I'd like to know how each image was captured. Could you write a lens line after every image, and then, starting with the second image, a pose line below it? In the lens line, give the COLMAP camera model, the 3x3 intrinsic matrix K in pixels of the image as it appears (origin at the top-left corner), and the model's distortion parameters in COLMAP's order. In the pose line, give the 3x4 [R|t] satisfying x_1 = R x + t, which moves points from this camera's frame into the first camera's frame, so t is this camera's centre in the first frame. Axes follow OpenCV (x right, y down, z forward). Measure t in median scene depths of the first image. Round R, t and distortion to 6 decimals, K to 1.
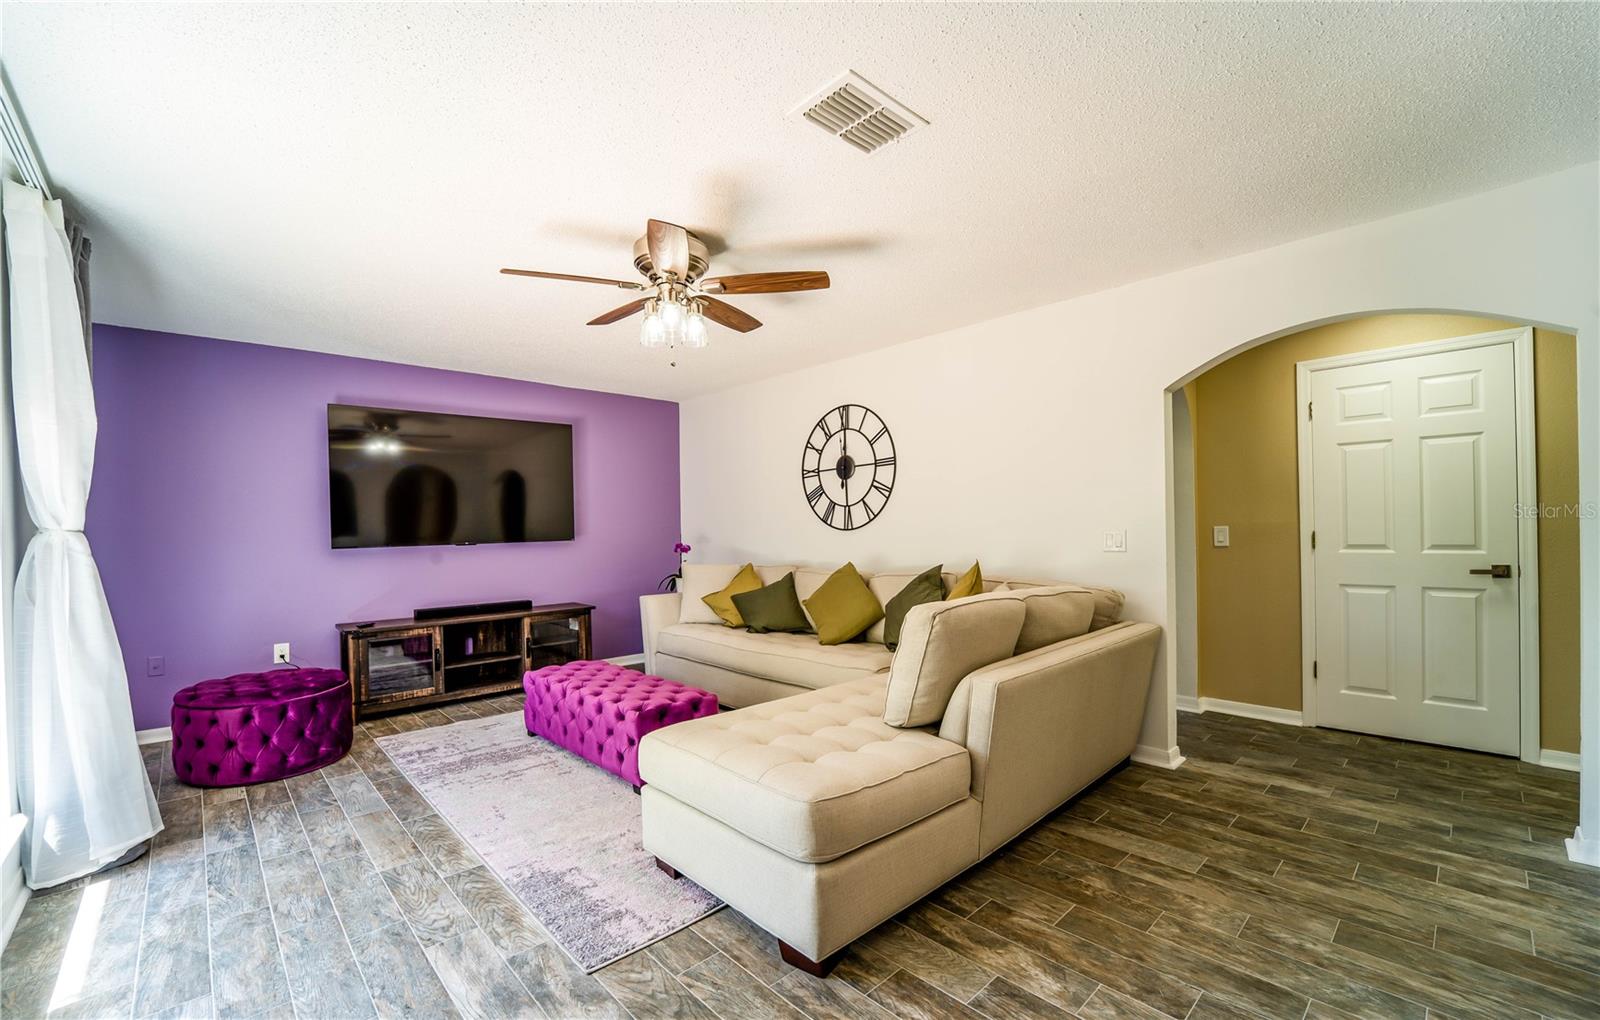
lens RADIAL K [[655.5, 0, 795.9], [0, 655.5, 530.3], [0, 0, 1]] dist [-0.022357, -0.000738]
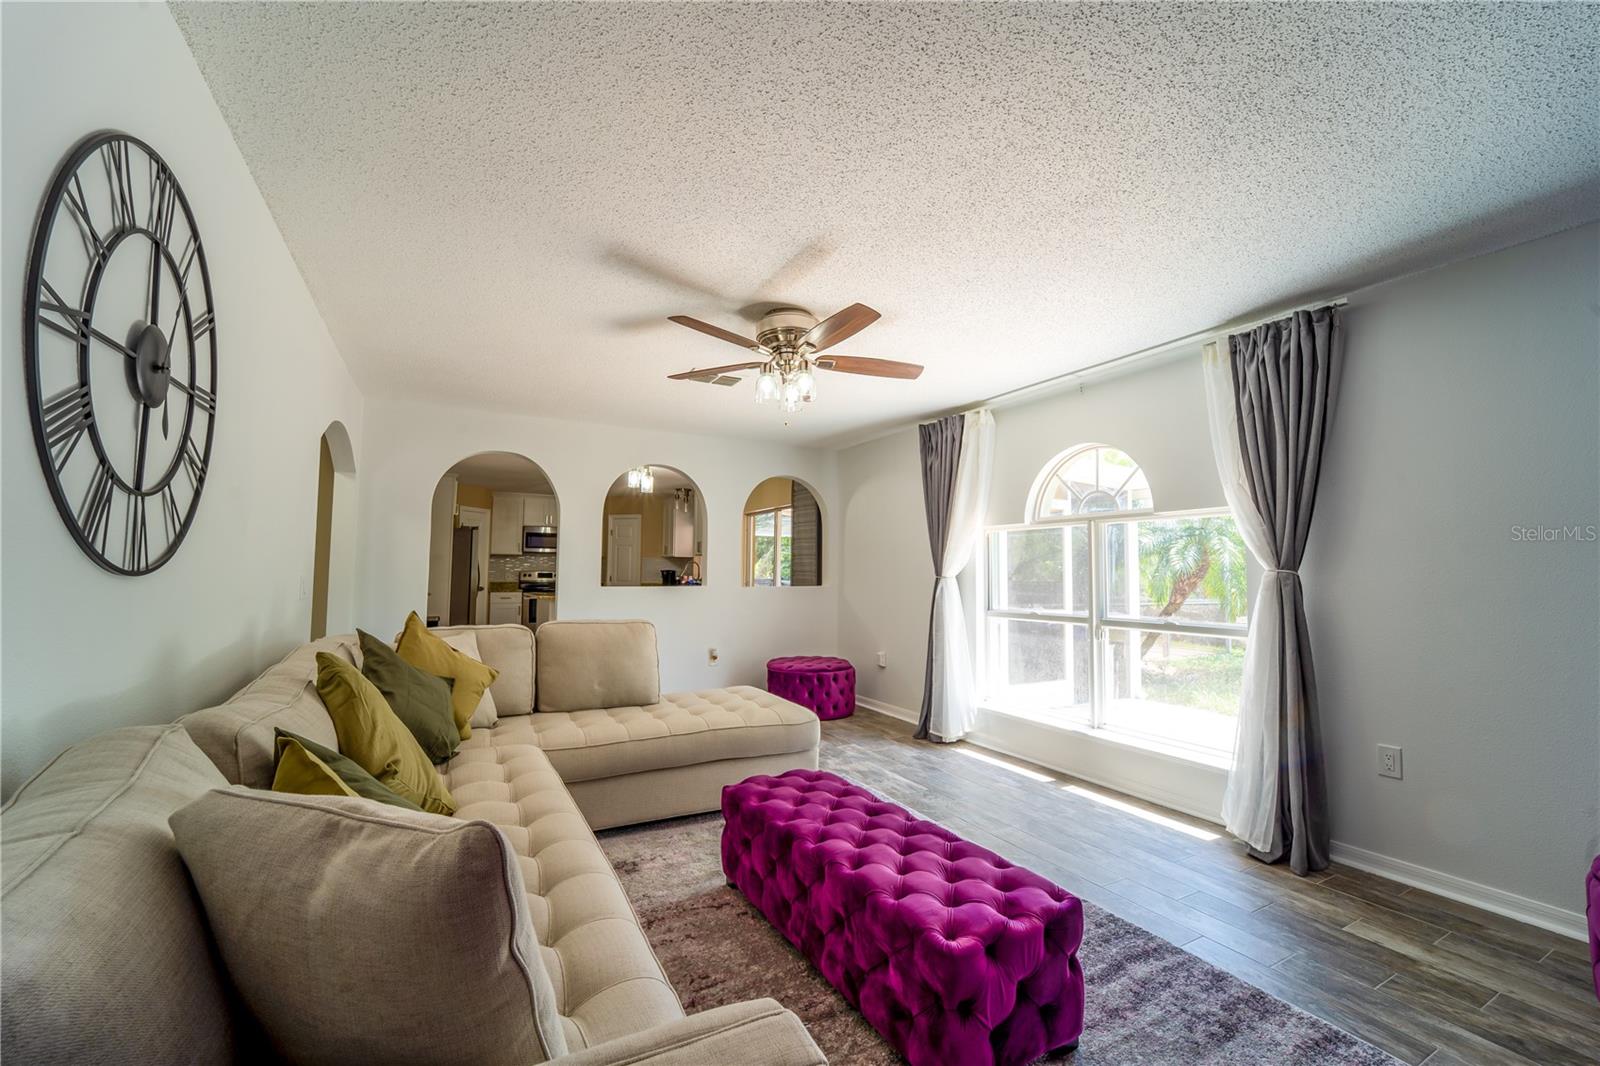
lens RADIAL K [[654.8, 0, 795.6], [0, 654.8, 531.8], [0, 0, 1]] dist [-0.024306, 0.000620]
pose [[-0.964676, 0.023123, 0.262421, -0.522021], [0.006285, 0.997877, -0.064820, 0.002347], [-0.263363, -0.060881, -0.962774, 2.197363]]
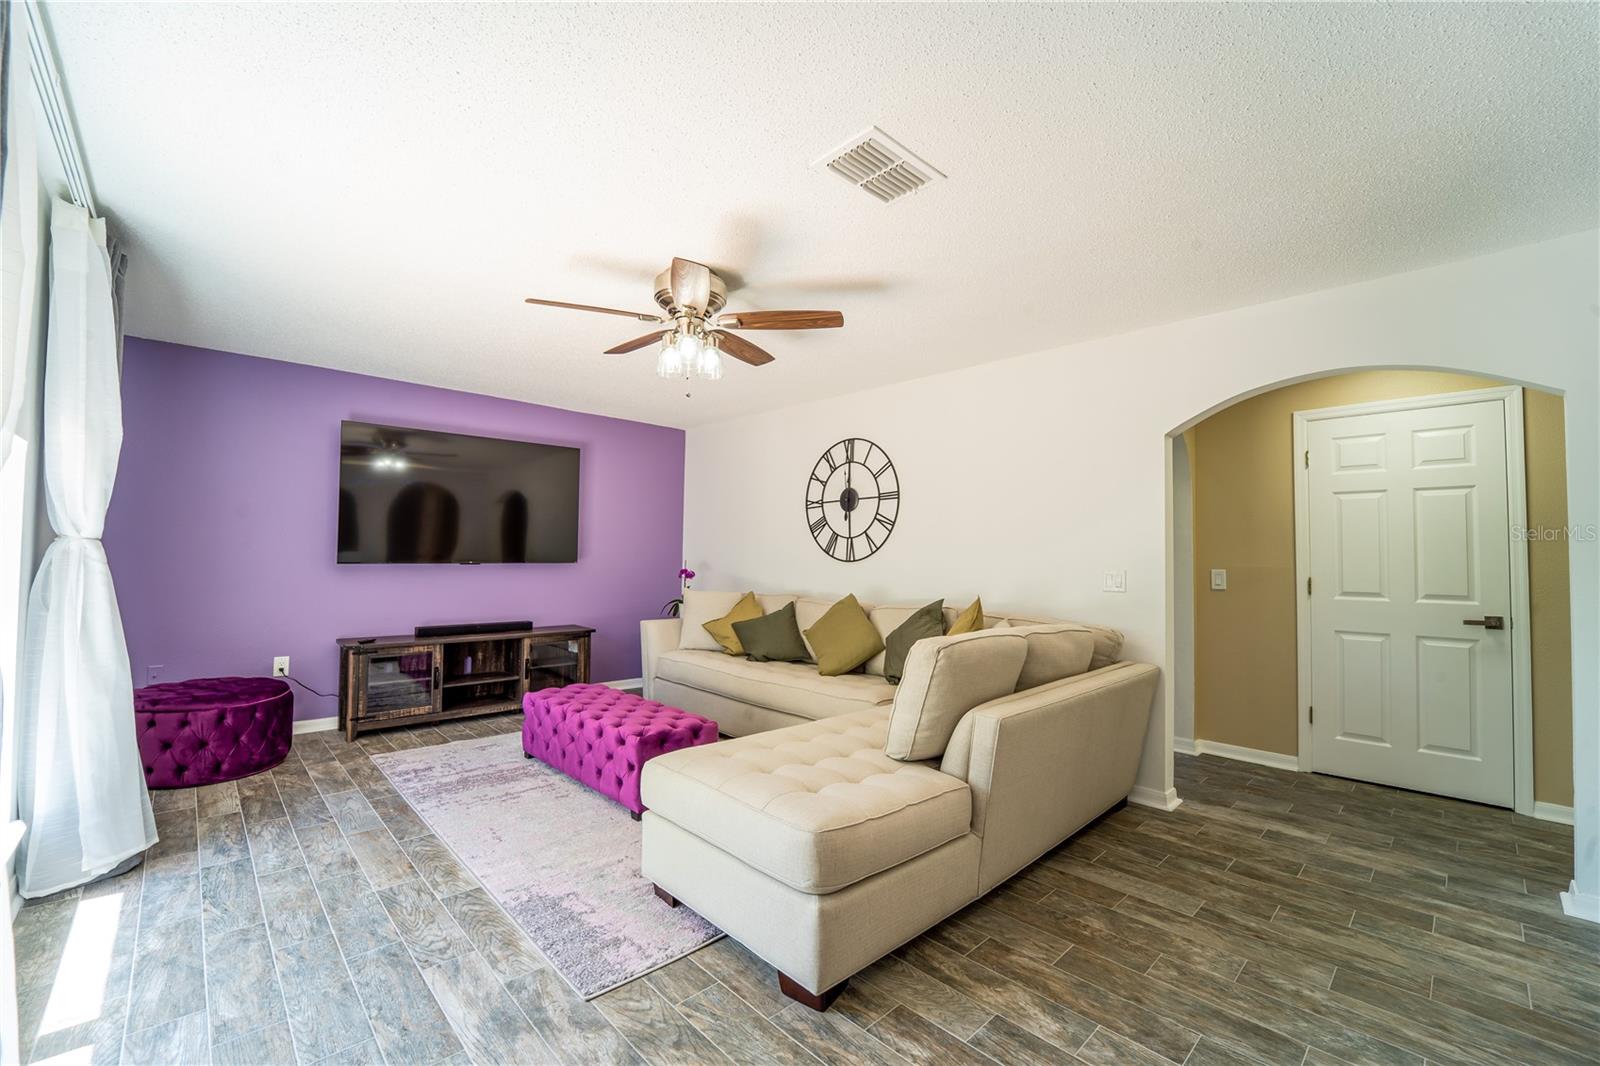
lens RADIAL K [[654.8, 0, 795.6], [0, 654.8, 531.8], [0, 0, 1]] dist [-0.024306, 0.000620]
pose [[0.999472, 0.032219, 0.004216, -0.018125], [-0.032017, 0.998627, -0.041456, -0.003263], [-0.005546, 0.041299, 0.999131, -0.016334]]
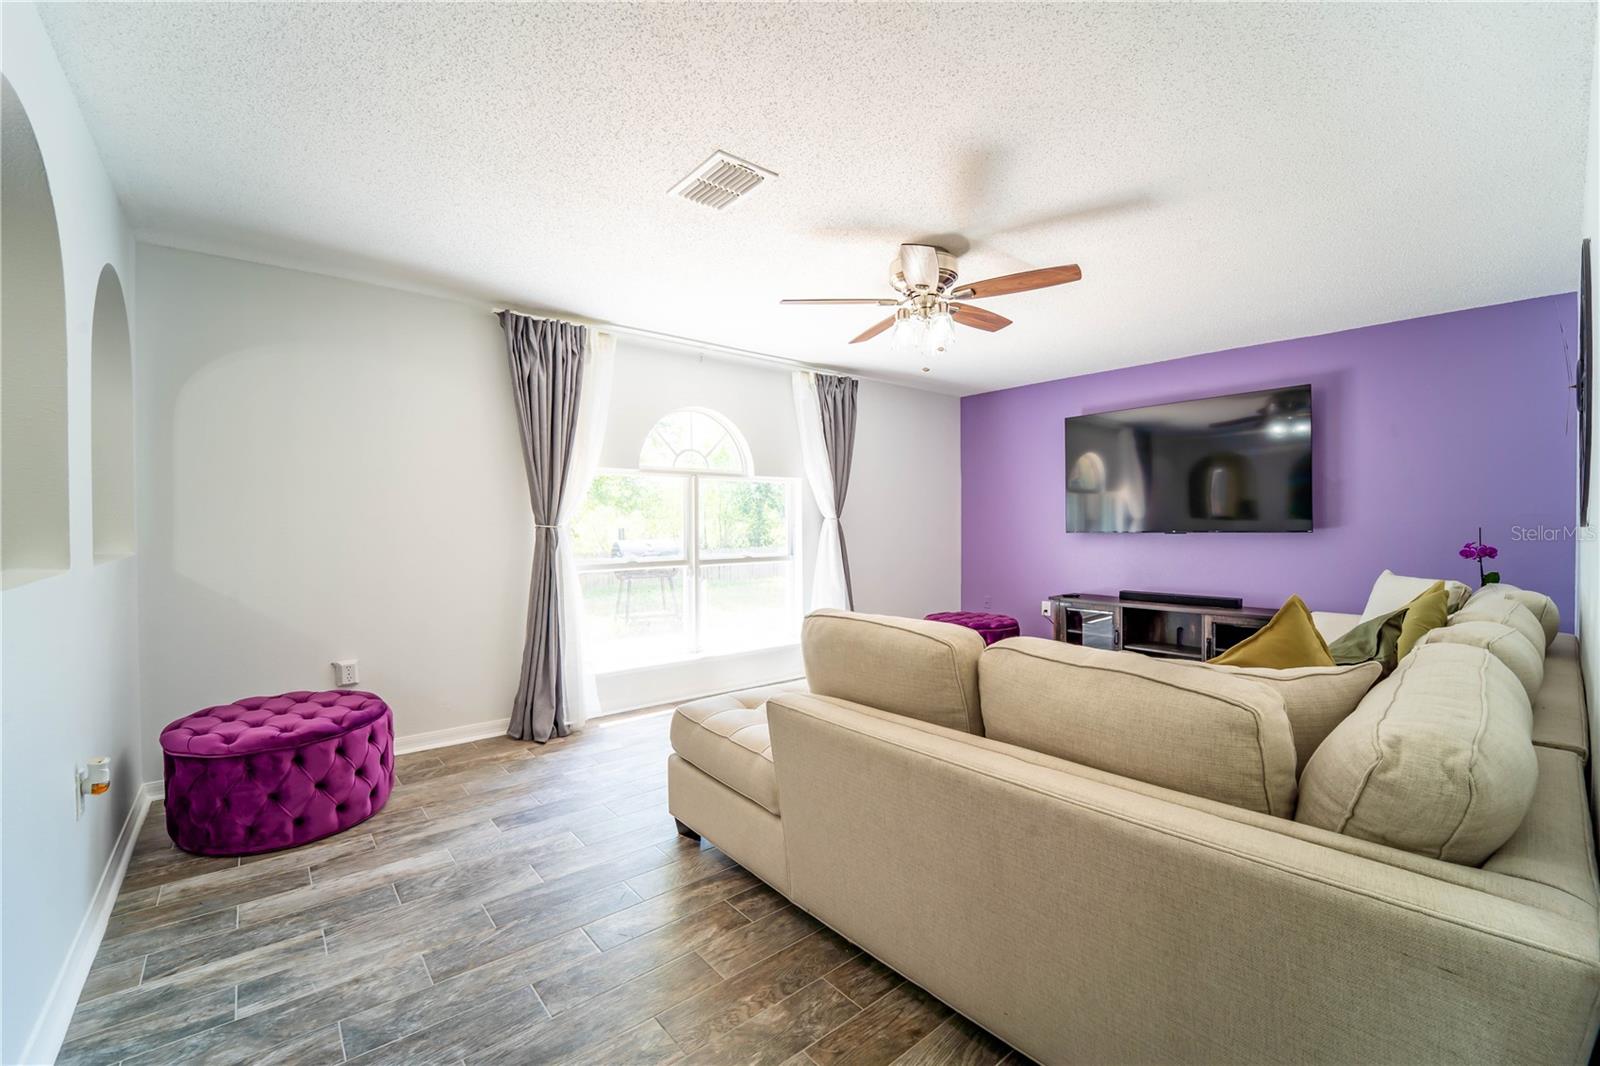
lens RADIAL K [[662.7, 0, 800.0], [0, 662.7, 533.0], [0, 0, 1]] dist [-0.022210, 0.000014]
pose [[-0.055007, 0.031078, -0.998002, 0.992503], [0.000261, 0.999516, 0.031111, -0.017695], [0.998486, 0.001451, -0.054989, 0.906163]]
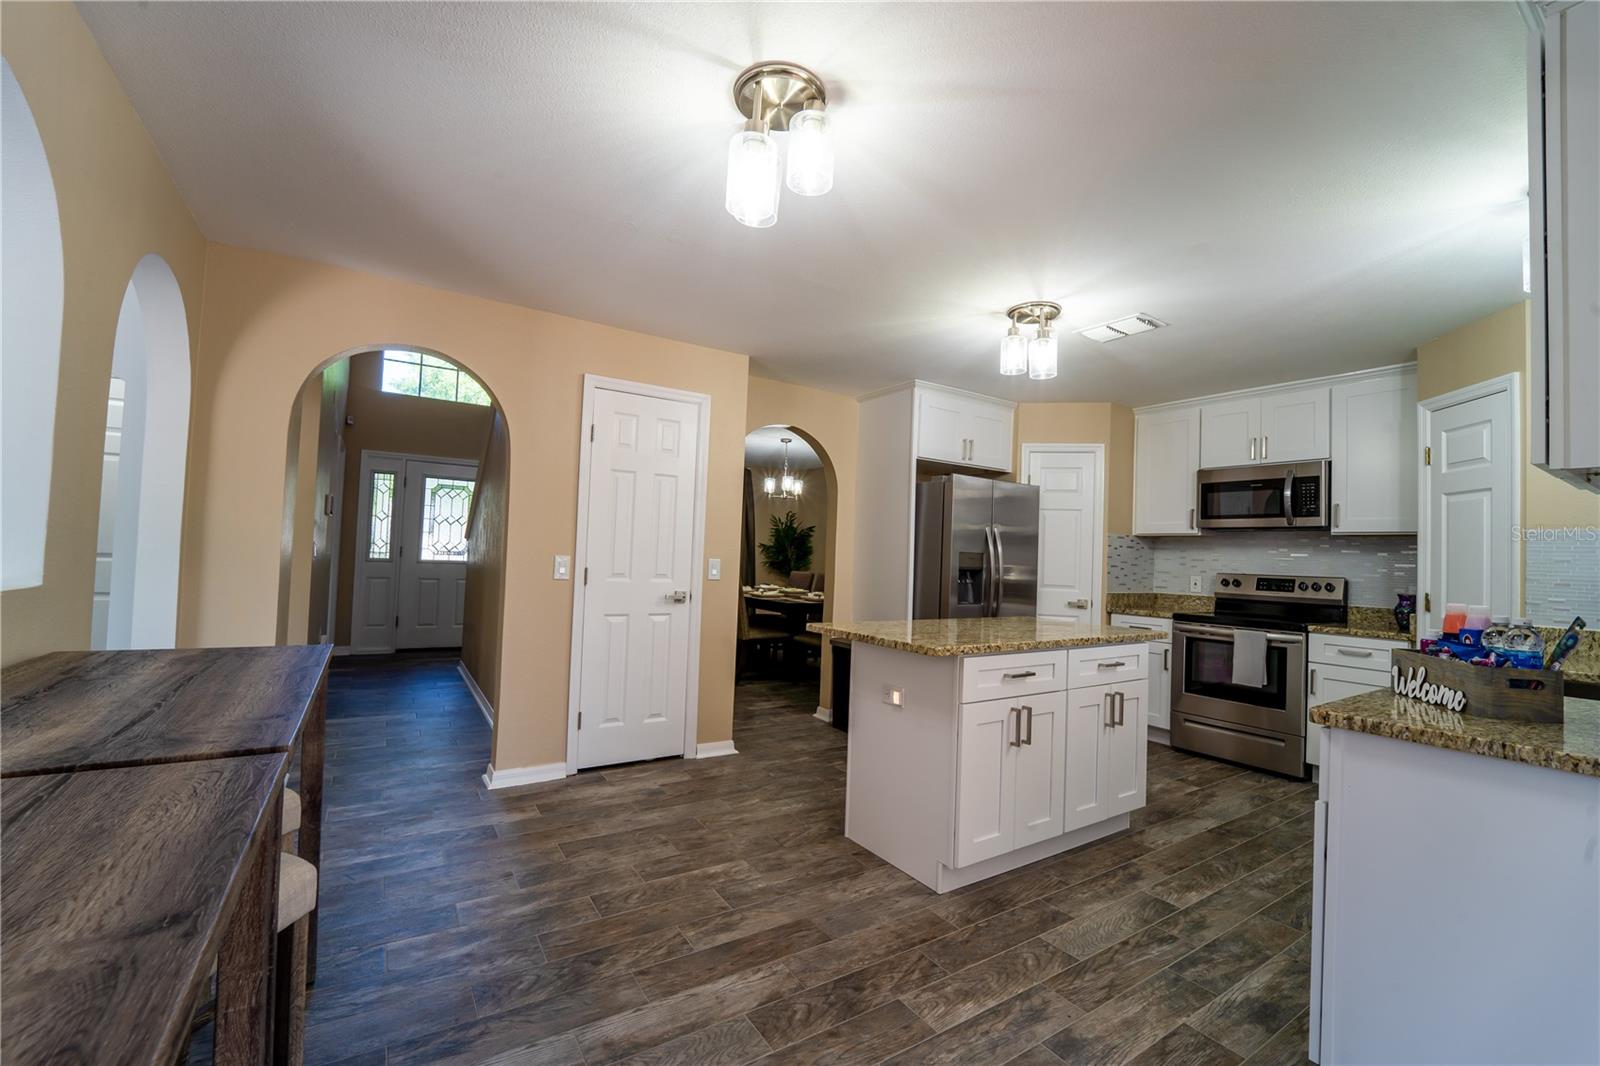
lens RADIAL K [[654.8, 0, 795.6], [0, 654.8, 531.8], [0, 0, 1]] dist [-0.024306, 0.000620]
pose [[0.181173, 0.053532, 0.981993, 0.207631], [-0.038717, 0.998132, -0.047269, -0.010940], [-0.982689, -0.029455, 0.182907, -0.469433]]
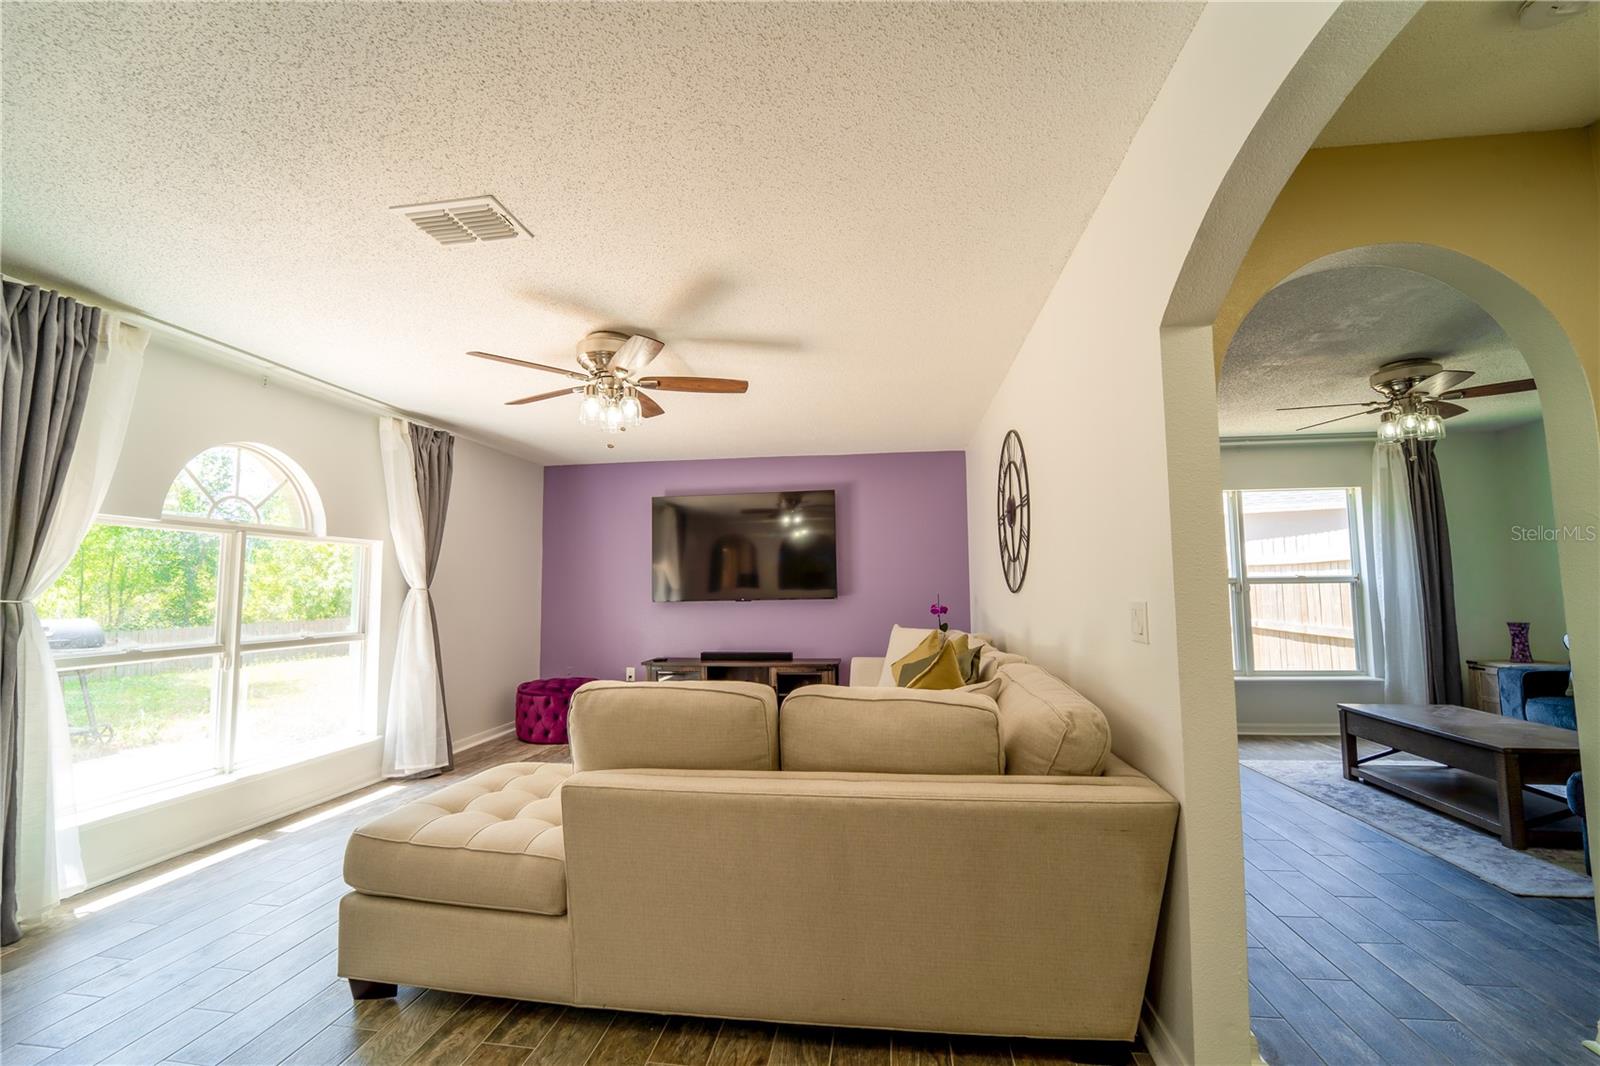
lens RADIAL K [[668.0, 0, 796.3], [0, 668.0, 533.3], [0, 0, 1]] dist [-0.019185, 0.000396]
pose [[0.626268, -0.055386, -0.777638, 0.967945], [-0.004640, 0.997191, -0.074759, -0.019115], [0.779594, 0.050427, 0.624252, 0.569554]]
